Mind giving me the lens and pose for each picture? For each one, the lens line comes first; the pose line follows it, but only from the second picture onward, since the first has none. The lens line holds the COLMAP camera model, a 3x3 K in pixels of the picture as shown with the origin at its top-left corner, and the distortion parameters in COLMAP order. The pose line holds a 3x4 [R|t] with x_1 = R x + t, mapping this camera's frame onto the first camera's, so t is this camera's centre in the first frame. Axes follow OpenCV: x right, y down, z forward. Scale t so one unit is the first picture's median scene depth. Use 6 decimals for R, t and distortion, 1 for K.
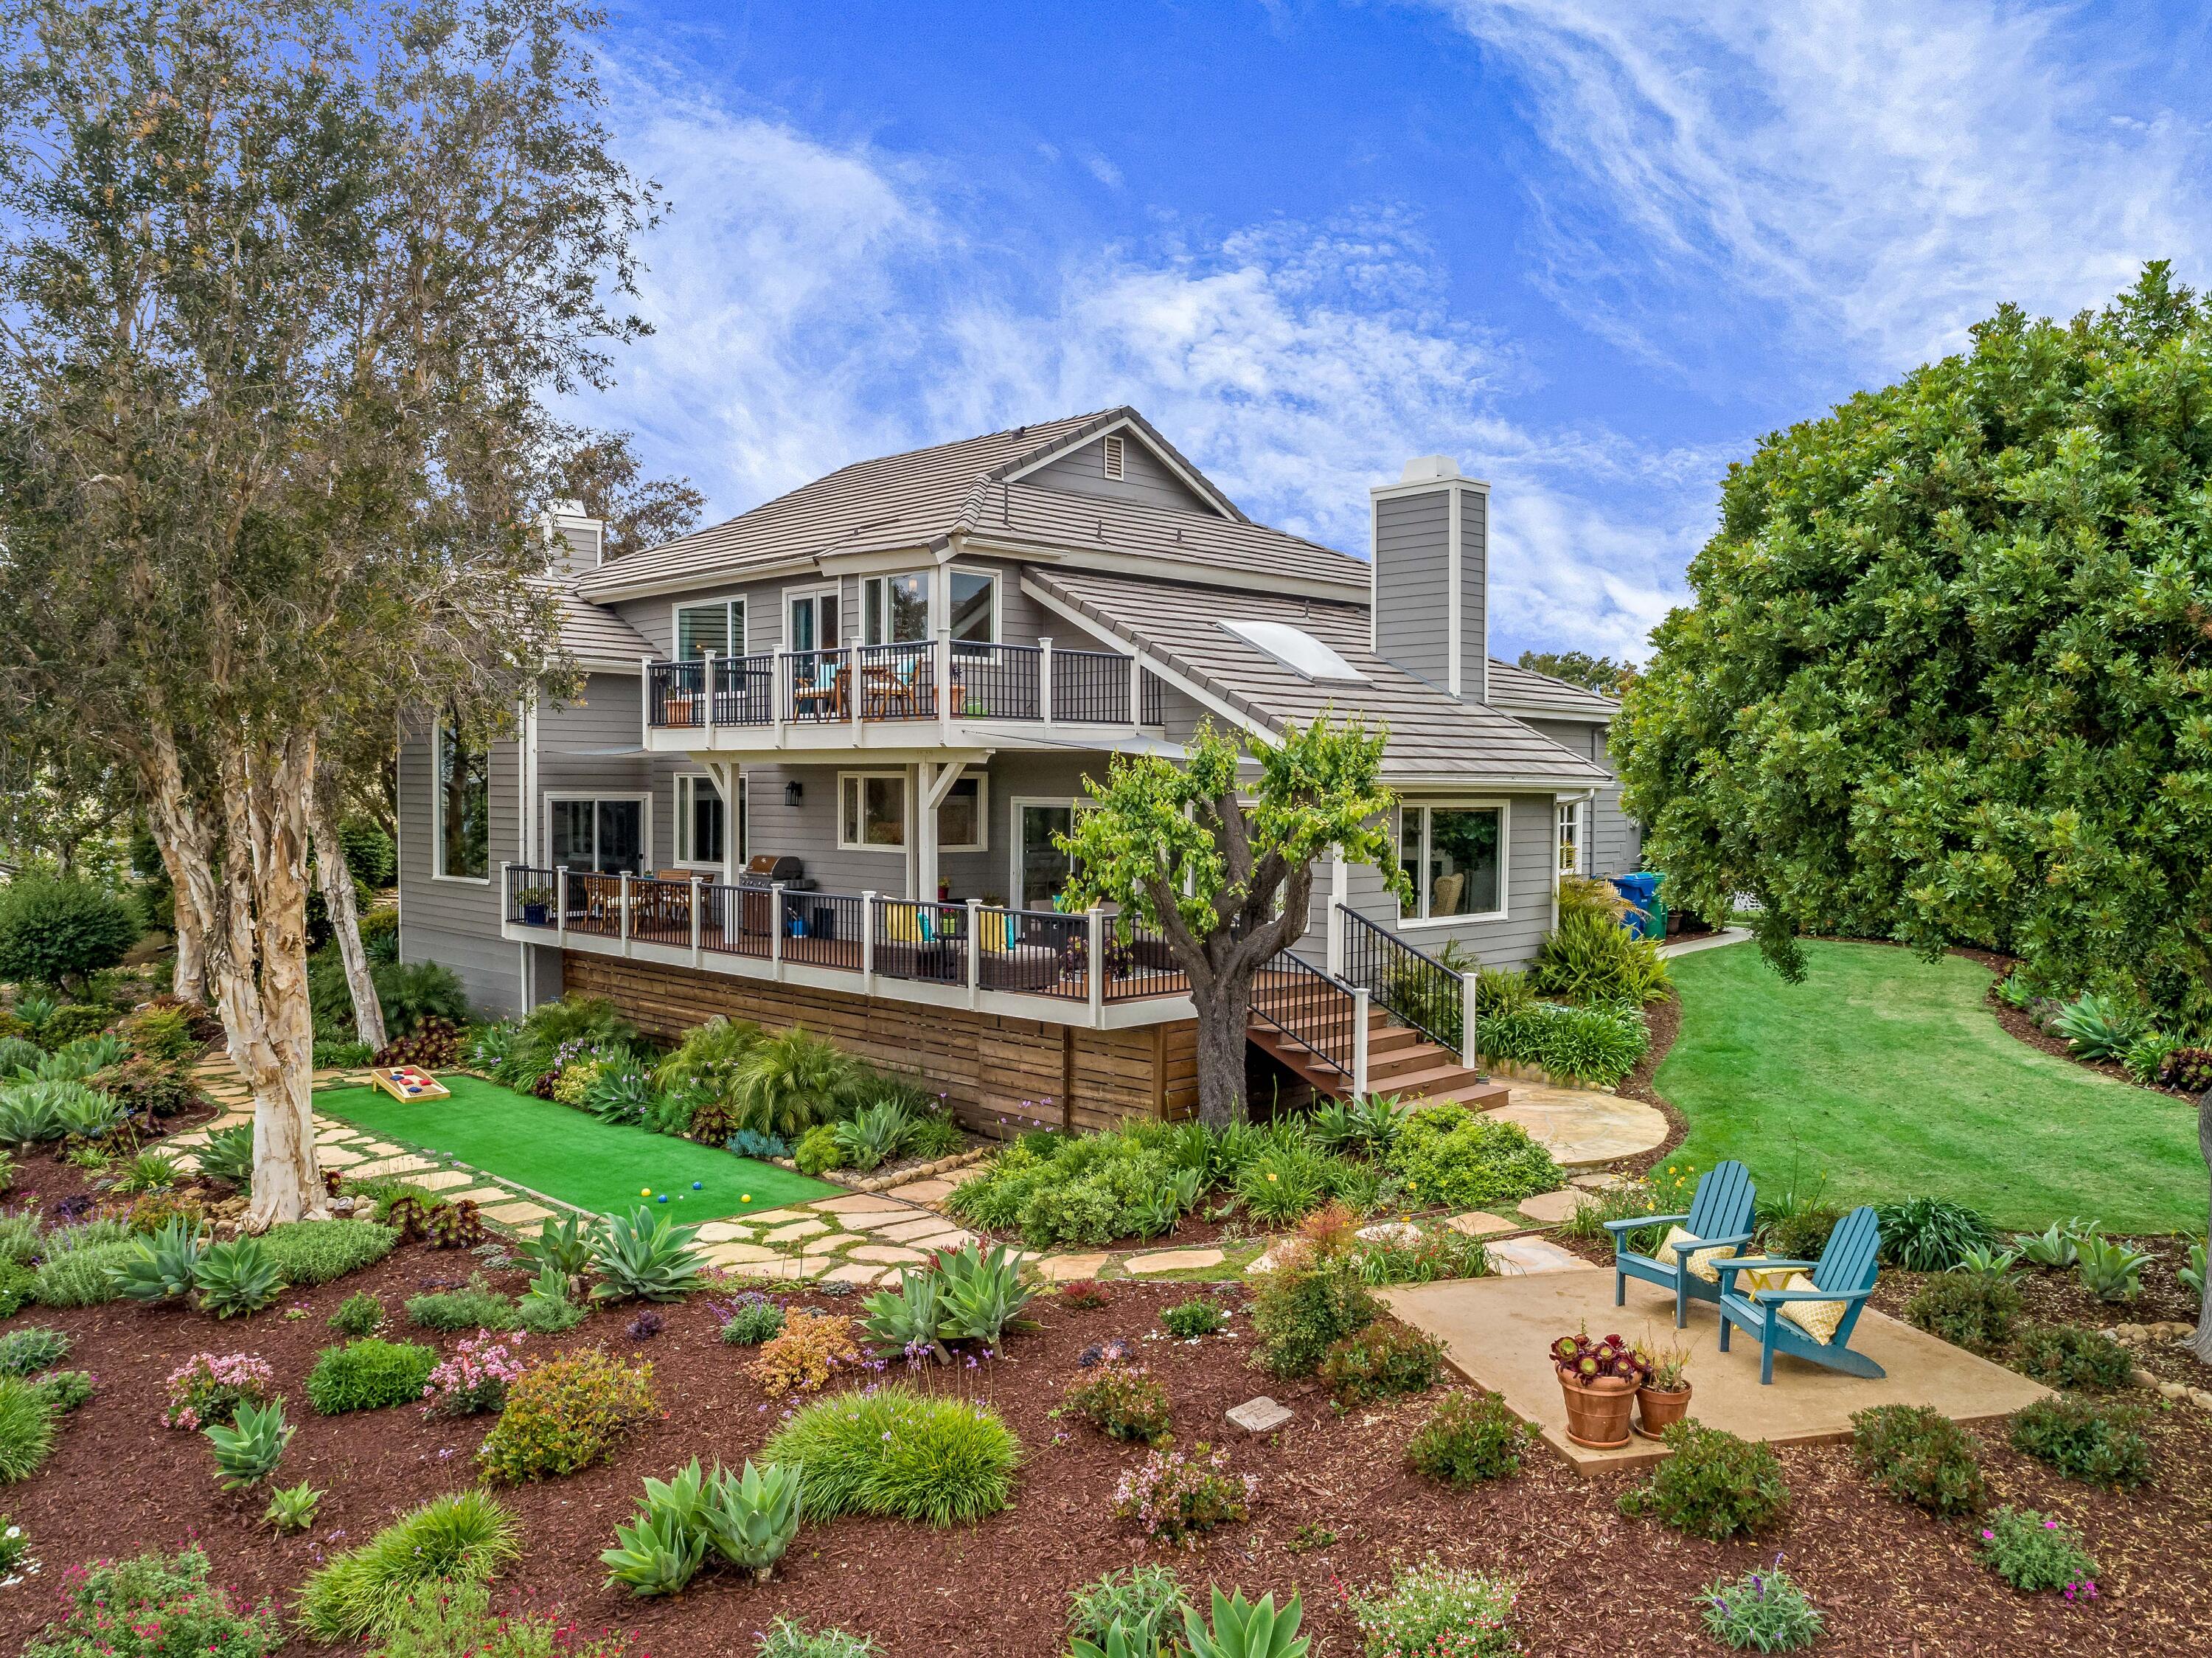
lens RADIAL K [[1678.3, 0, 1106.0], [0, 1678.3, 829.0], [0, 0, 1]] dist [-0.024702, 0.005324]
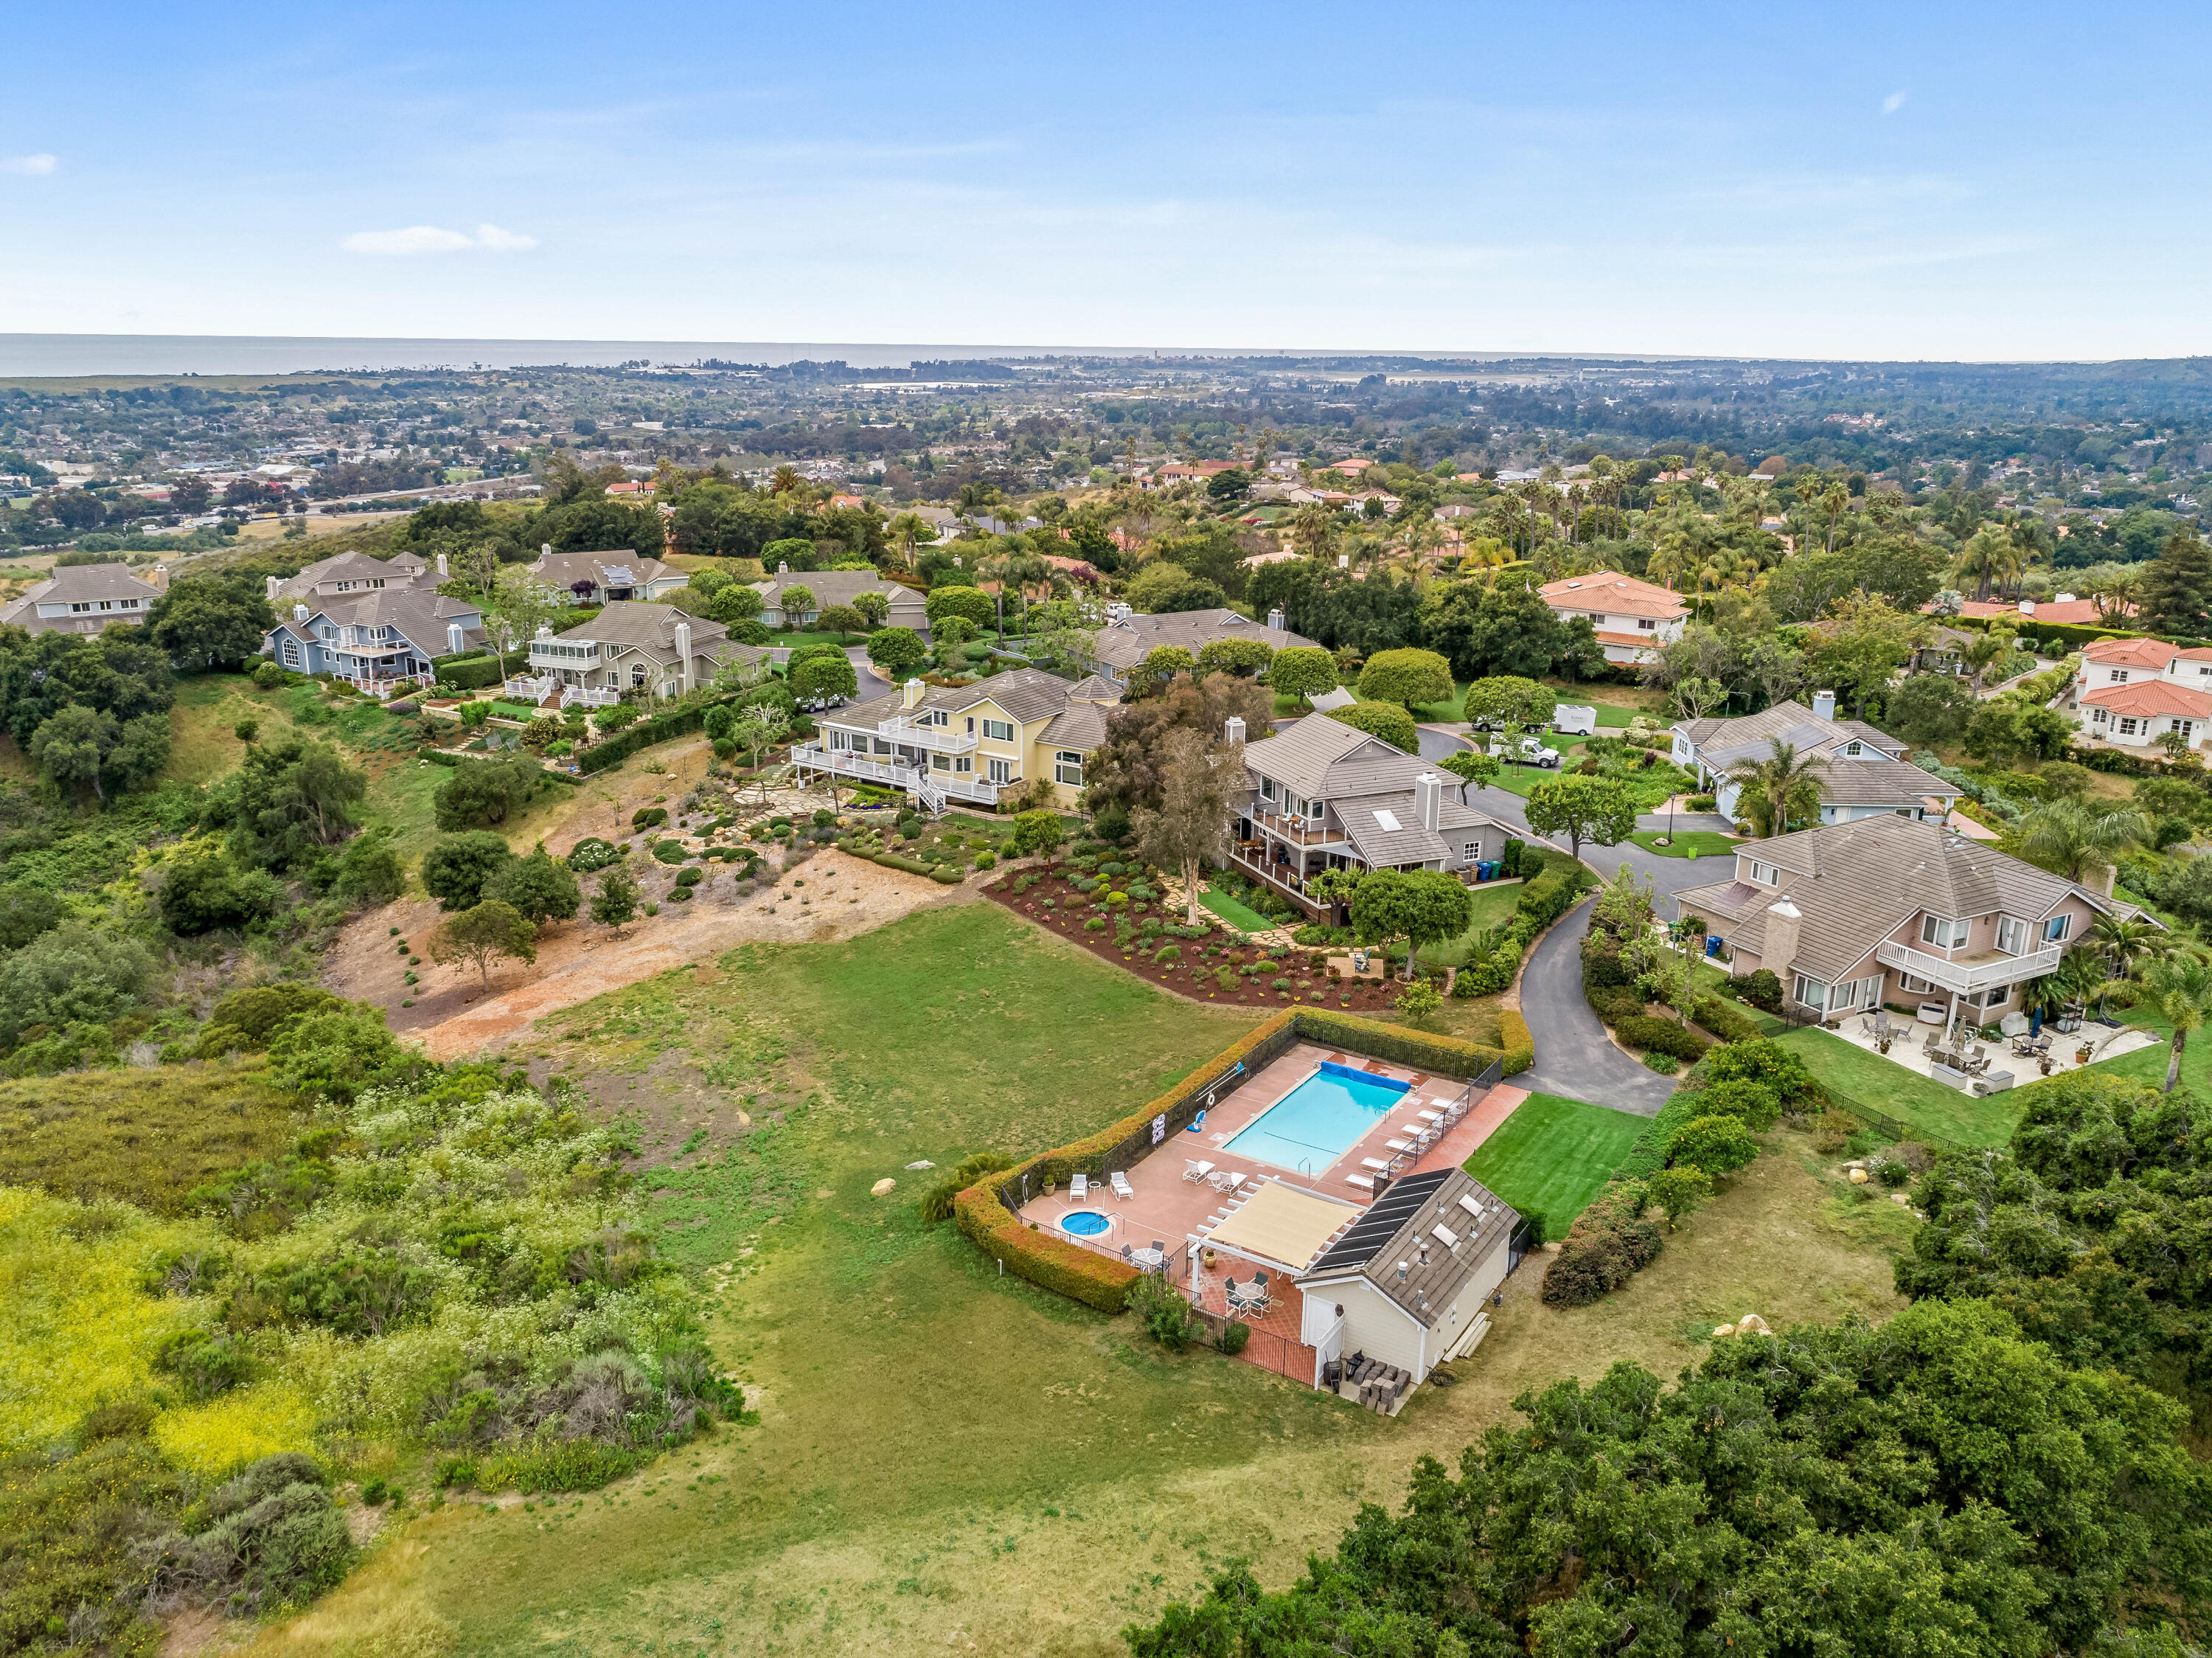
lens RADIAL K [[1678.3, 0, 1106.0], [0, 1678.3, 829.0], [0, 0, 1]] dist [-0.024702, 0.005324]
pose [[0.931402, 0.112290, -0.346238, 1.570183], [-0.018121, 0.964351, 0.264004, -2.032292], [0.363540, -0.239620, 0.900234, -5.450850]]
